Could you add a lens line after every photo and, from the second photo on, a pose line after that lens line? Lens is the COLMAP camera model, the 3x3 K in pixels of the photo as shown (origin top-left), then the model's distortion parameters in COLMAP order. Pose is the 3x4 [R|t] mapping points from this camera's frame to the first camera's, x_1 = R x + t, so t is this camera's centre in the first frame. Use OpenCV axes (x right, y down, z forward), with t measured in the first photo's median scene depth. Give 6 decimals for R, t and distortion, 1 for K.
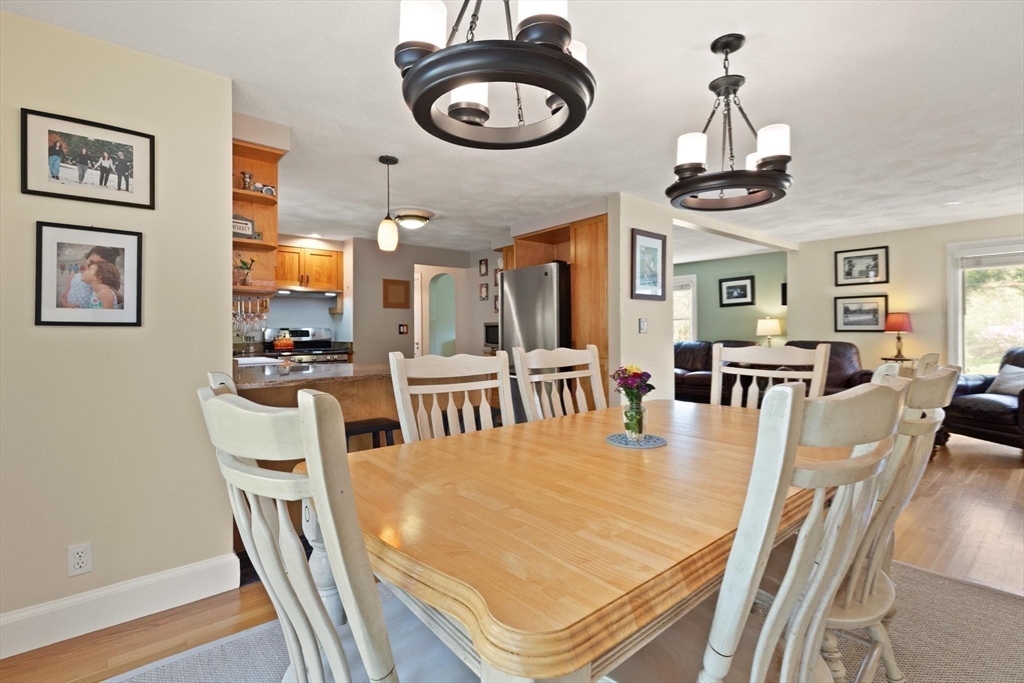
lens RADIAL K [[480.3, 0, 503.3], [0, 480.3, 326.4], [0, 0, 1]] dist [0.005820, -0.001145]
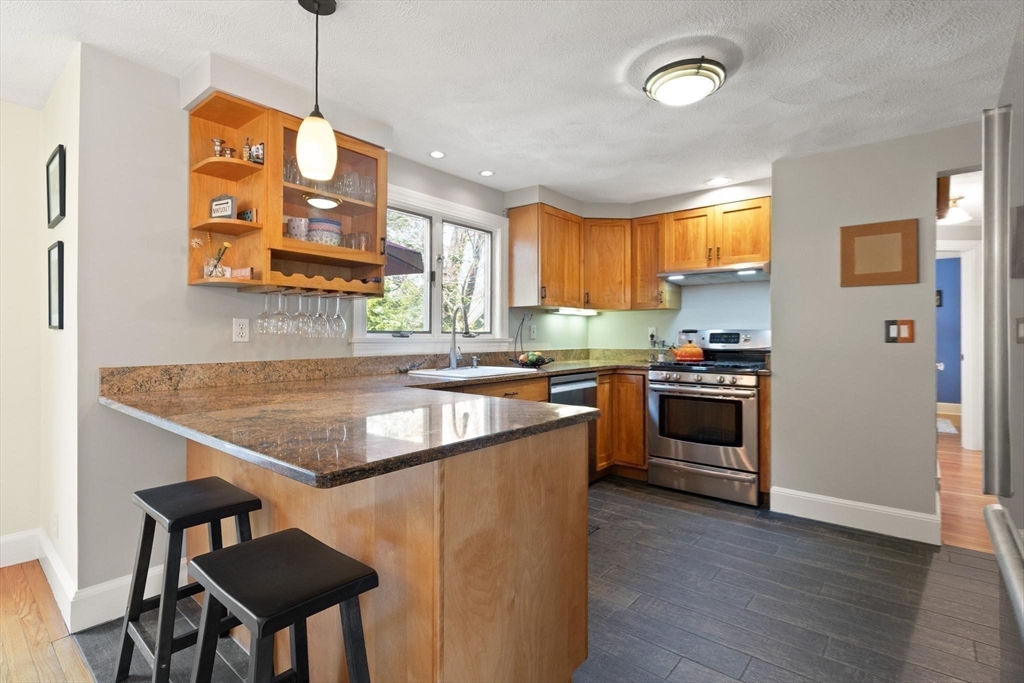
lens RADIAL K [[480.3, 0, 512.5], [0, 480.3, 335.5], [0, 0, 1]] dist [0.005820, -0.001145]
pose [[0.193859, 0.008624, -0.980991, 0.223261], [0.006148, 0.999931, 0.010005, 0.004383], [0.981010, -0.007971, 0.193793, 0.807517]]
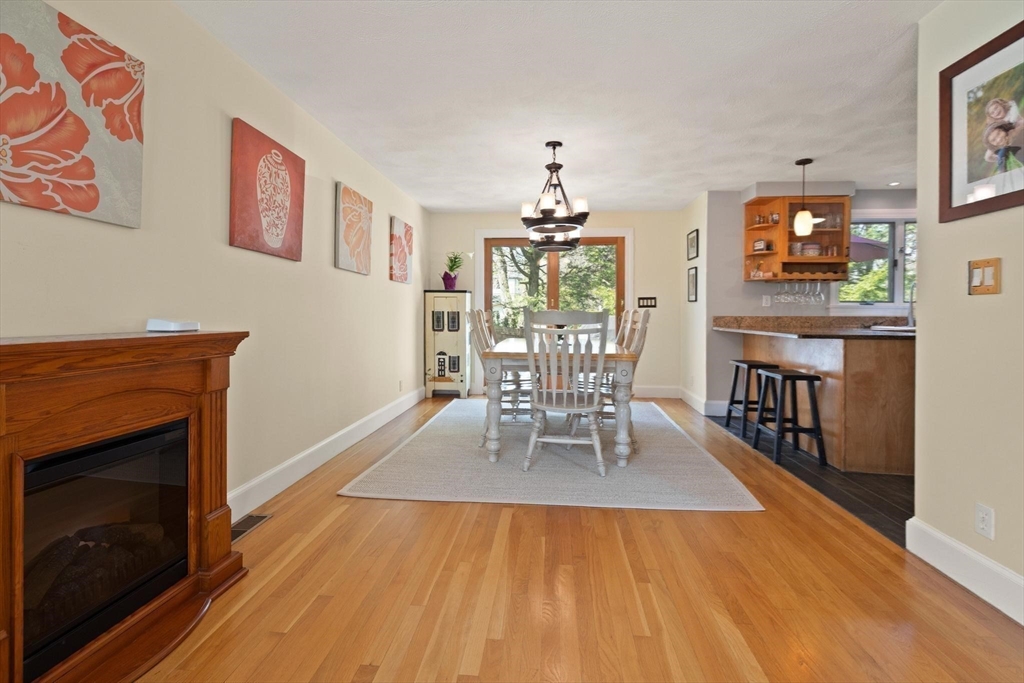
lens RADIAL K [[480.3, 0, 511.3], [0, 480.3, 315.0], [0, 0, 1]] dist [0.005820, -0.001145]
pose [[-0.691362, 0.008278, -0.722461, 0.862492], [0.007368, 0.999963, 0.004407, 0.025152], [0.722471, -0.002276, -0.691398, 0.960676]]
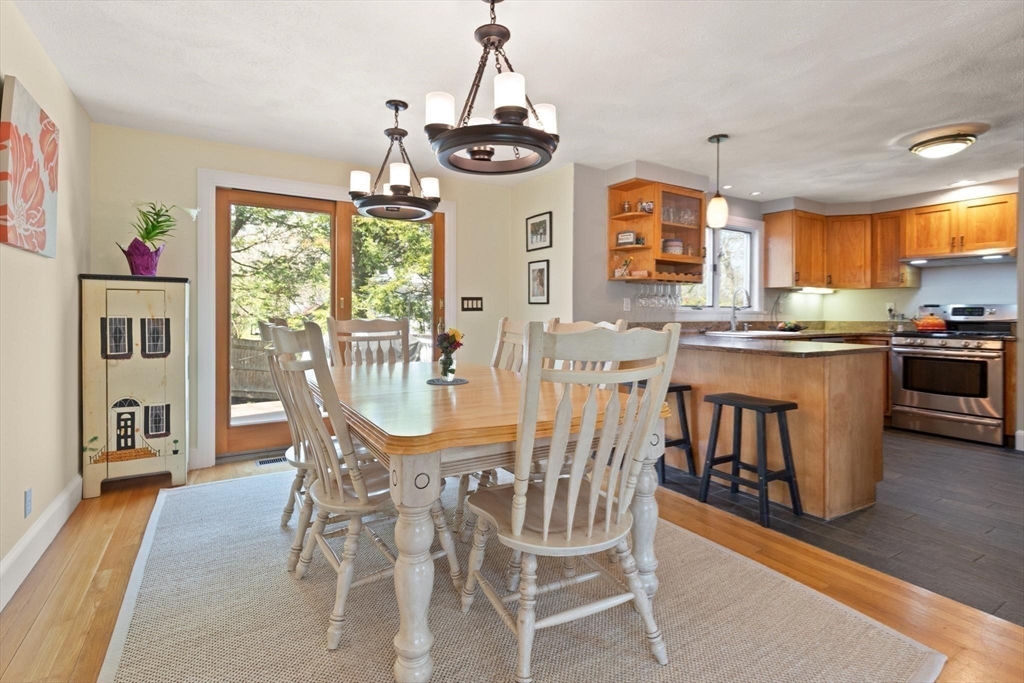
lens RADIAL K [[480.3, 0, 505.8], [0, 480.3, 313.4], [0, 0, 1]] dist [0.005820, -0.001145]
pose [[-0.136472, 0.009025, -0.990603, 0.616613], [0.005794, 0.999949, 0.008312, 0.010177], [0.990627, -0.004606, -0.136517, 0.502842]]
